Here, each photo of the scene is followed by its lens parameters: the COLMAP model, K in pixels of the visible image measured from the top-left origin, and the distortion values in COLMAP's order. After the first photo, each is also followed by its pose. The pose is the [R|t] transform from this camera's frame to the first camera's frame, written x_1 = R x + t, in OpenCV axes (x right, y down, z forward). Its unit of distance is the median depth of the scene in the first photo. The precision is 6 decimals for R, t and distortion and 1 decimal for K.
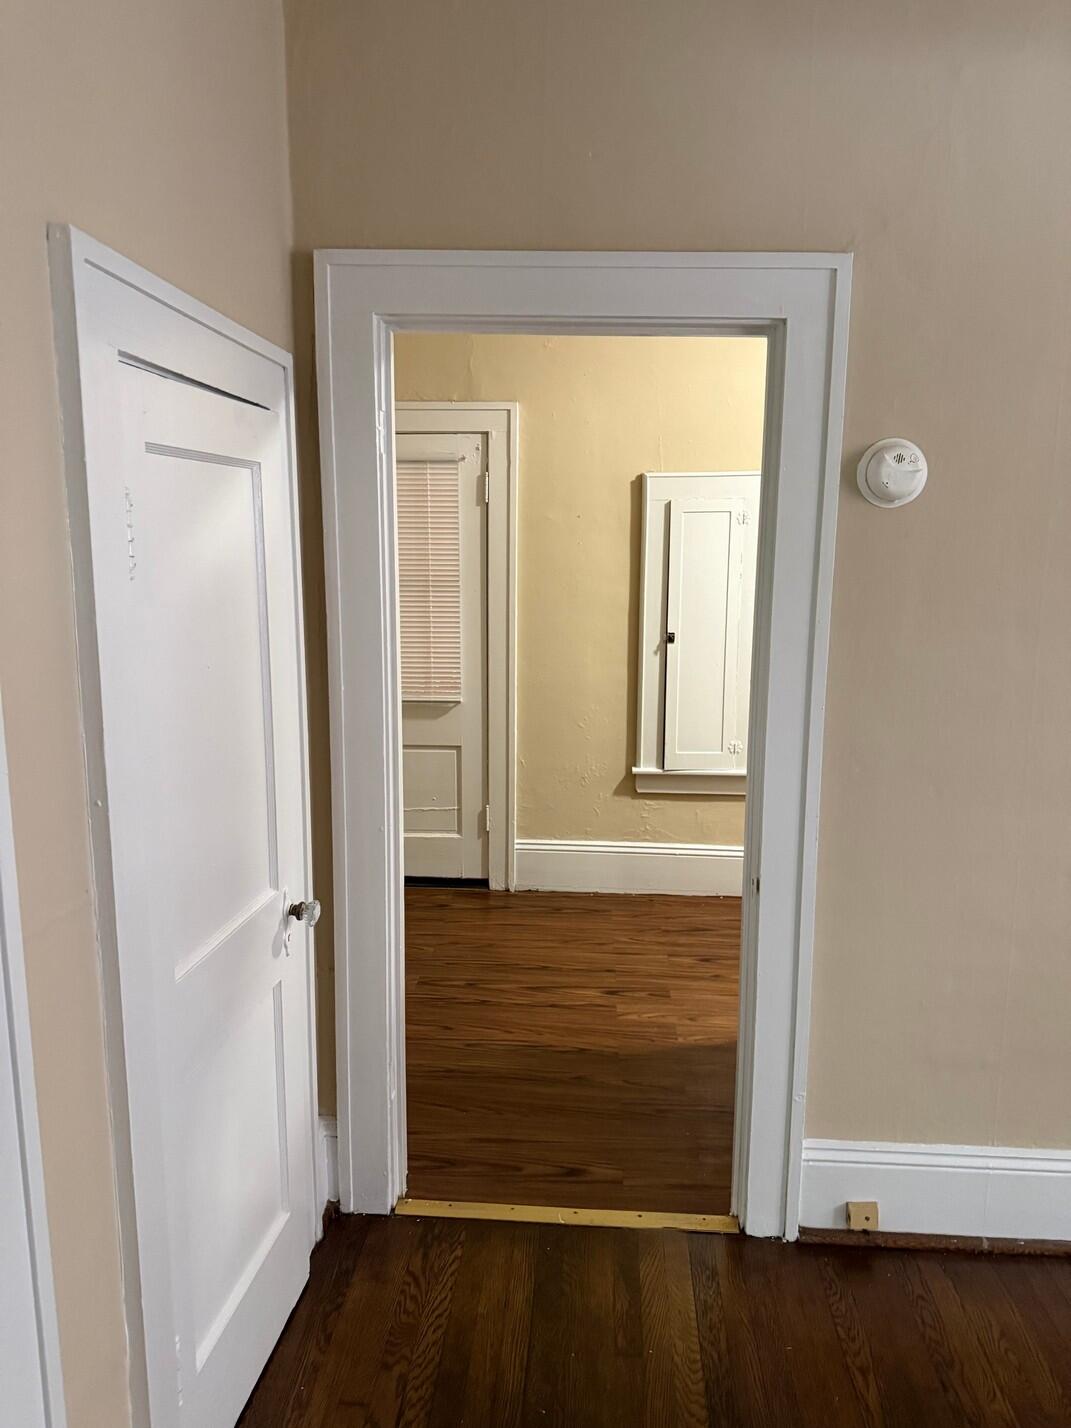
lens RADIAL K [[983.9, 0, 536.5], [0, 983.9, 705.6], [0, 0, 1]] dist [-0.004723, -0.015060]
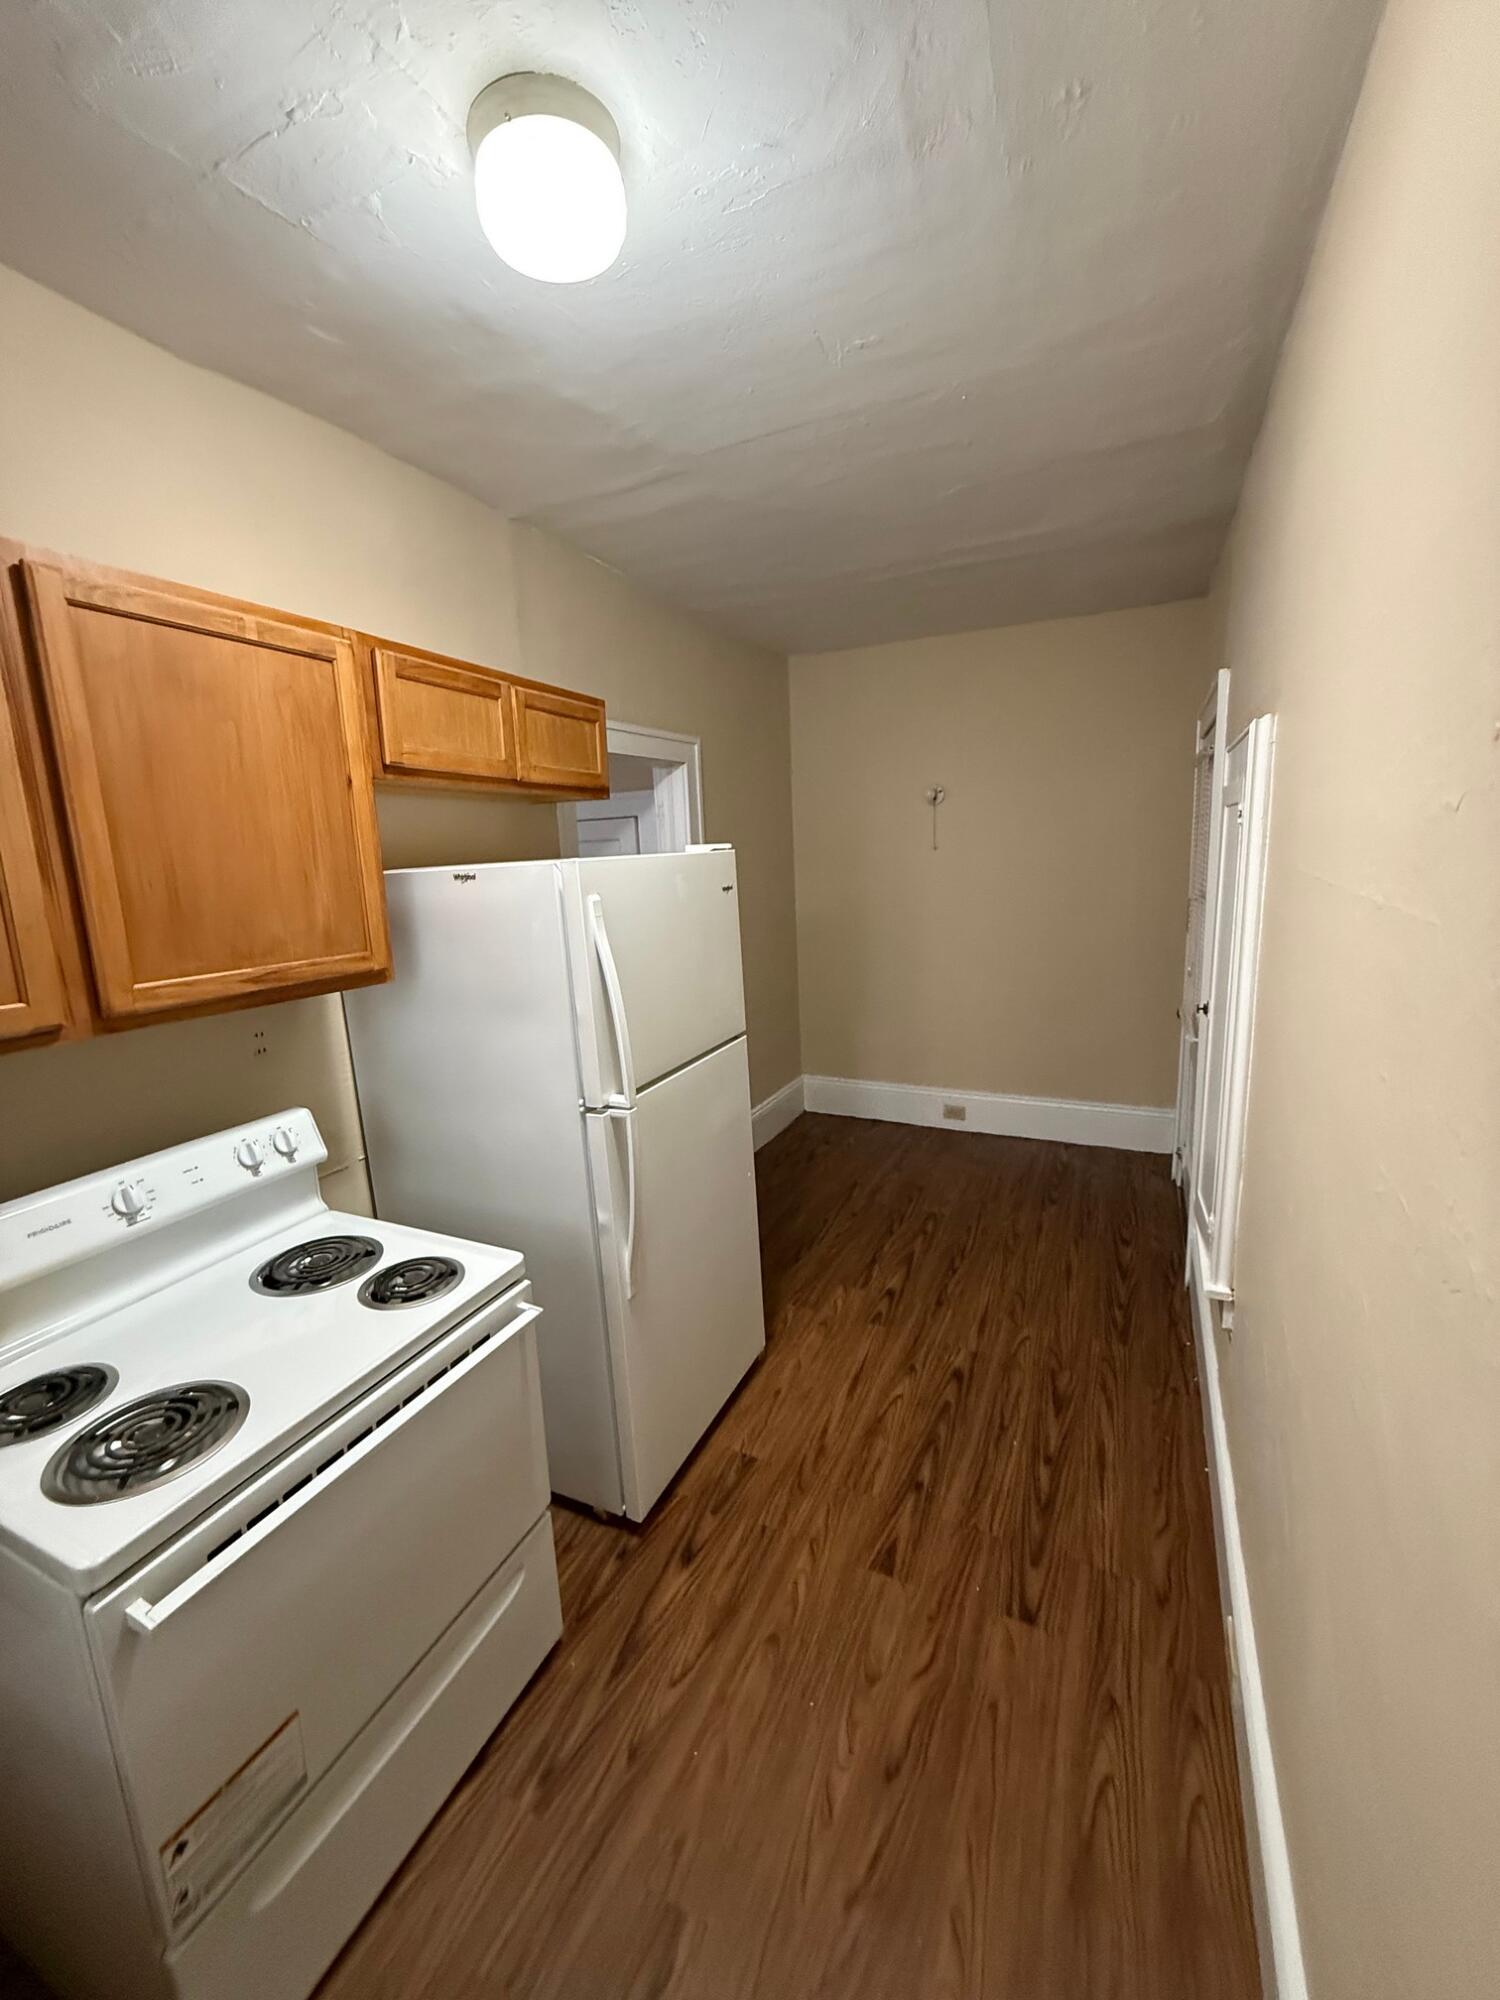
lens RADIAL K [[798.3, 0, 740.7], [0, 798.3, 983.7], [0, 0, 1]] dist [-0.001647, -0.000714]
pose [[-0.386328, 0.157897, -0.908746, 1.242454], [-0.119054, 0.968460, 0.218886, -0.281976], [0.914646, 0.192752, -0.355345, 1.582107]]
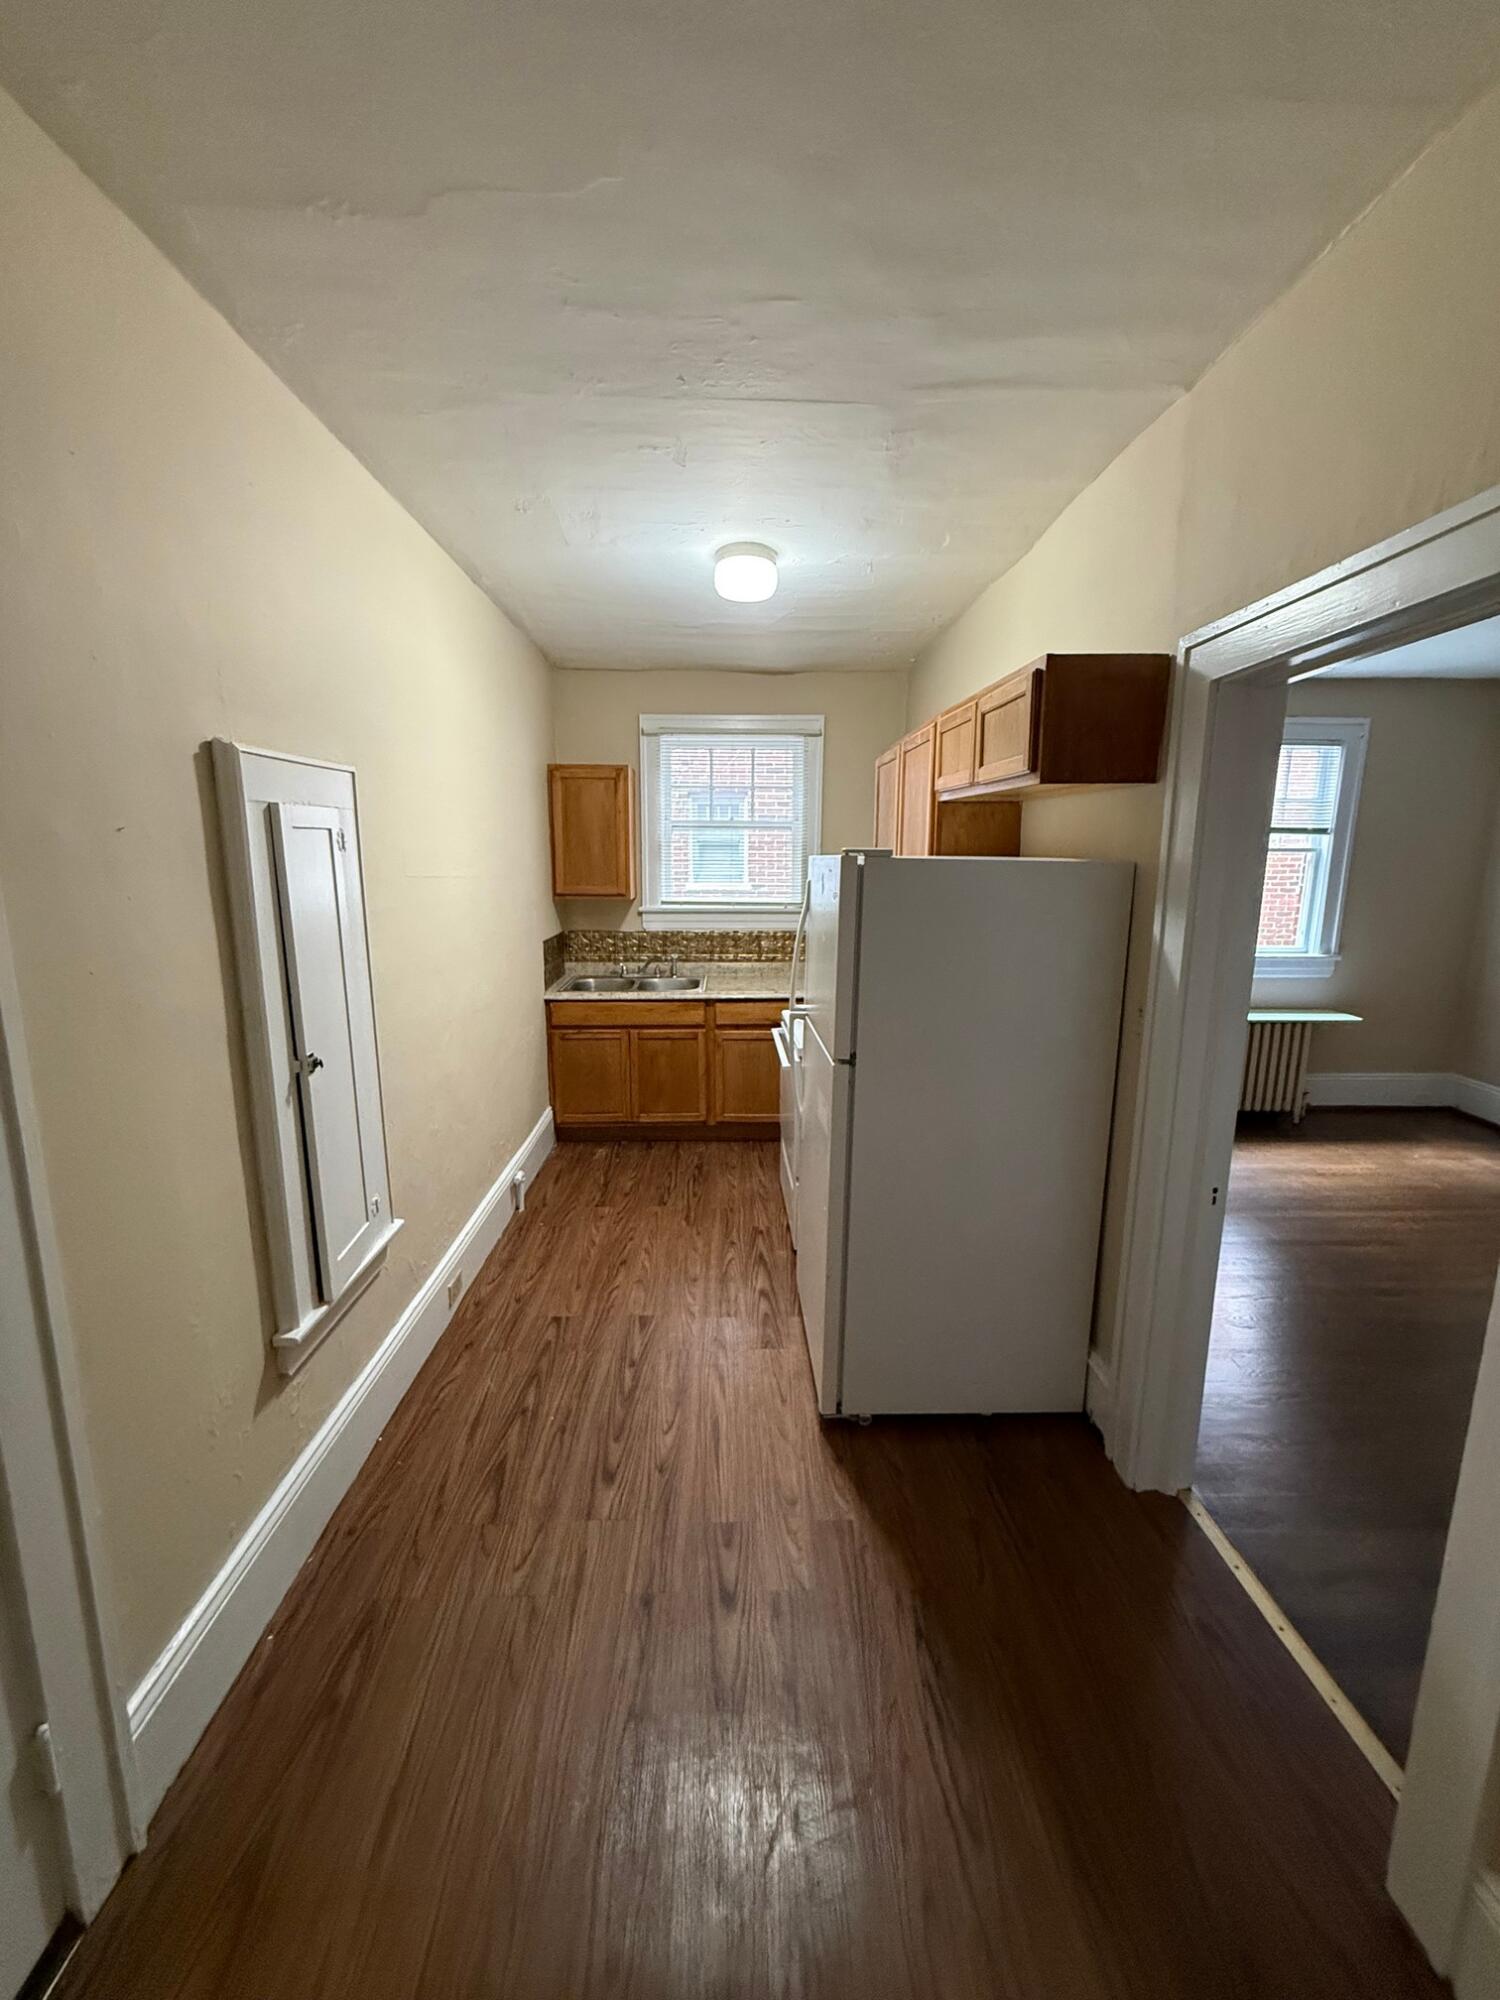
lens RADIAL K [[798.3, 0, 750.3], [0, 798.3, 991.0], [0, 0, 1]] dist [-0.001647, -0.000714]
pose [[-0.087671, -0.183730, 0.979059, -0.516497], [0.161000, 0.967309, 0.195941, -0.266781], [-0.983053, 0.174807, -0.055224, 1.369174]]
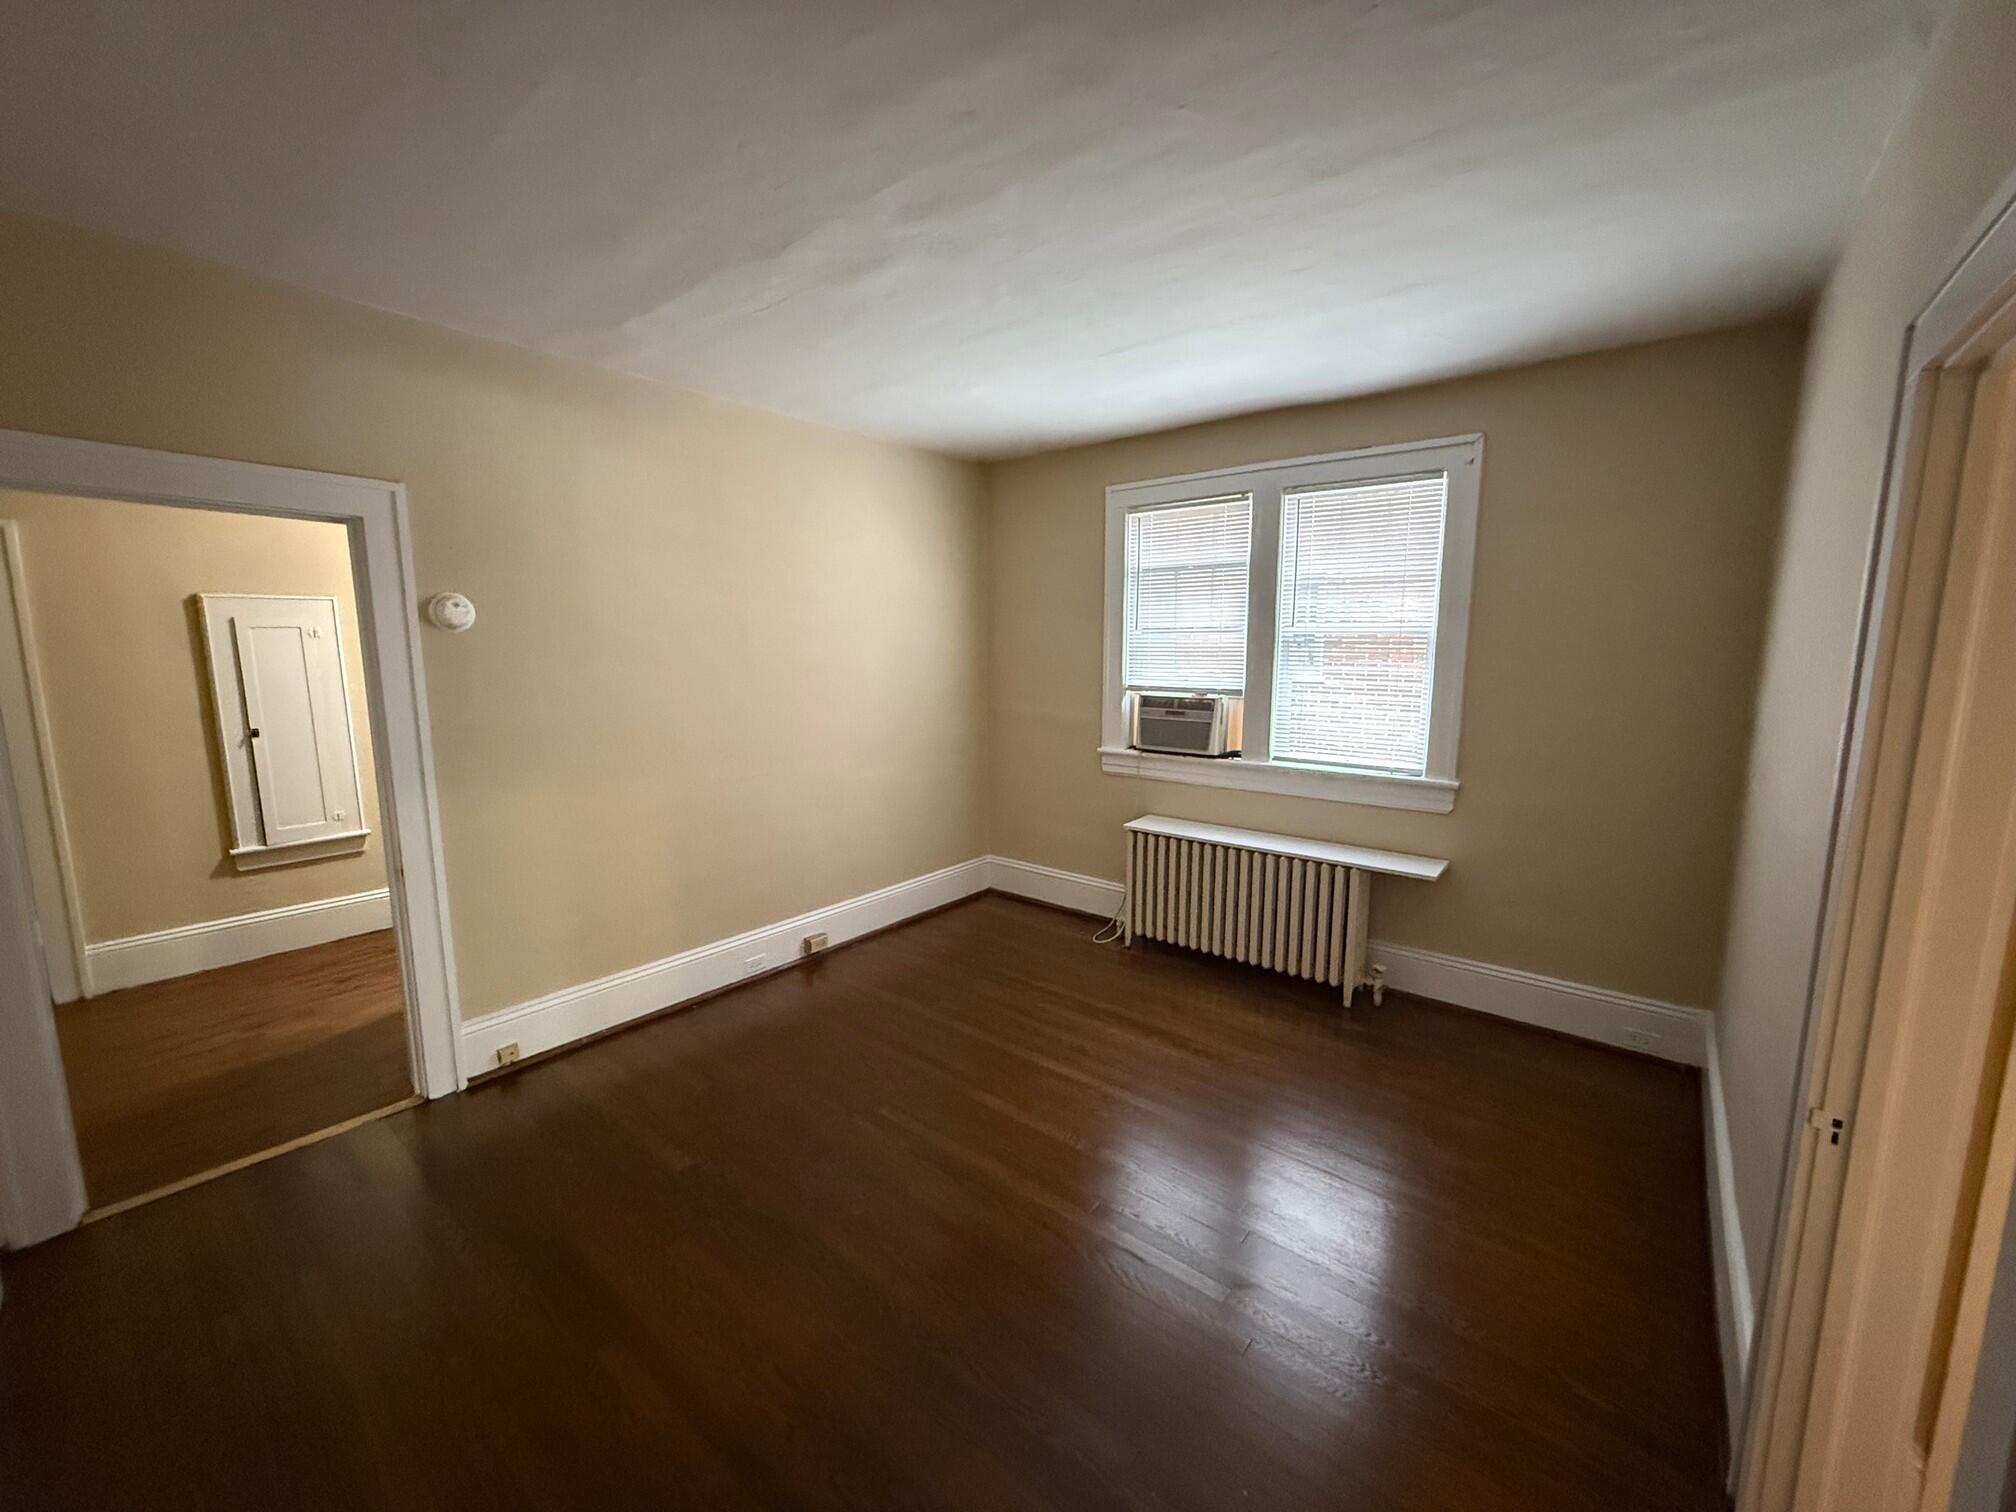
lens RADIAL K [[804.7, 0, 1007.8], [0, 804.7, 751.2], [0, 0, 1]] dist [-0.001647, -0.000714]
pose [[0.582199, -0.119983, 0.804145, -0.199481], [0.144835, 0.988537, 0.042635, 0.072842], [-0.800042, 0.091646, 0.592903, -0.505689]]
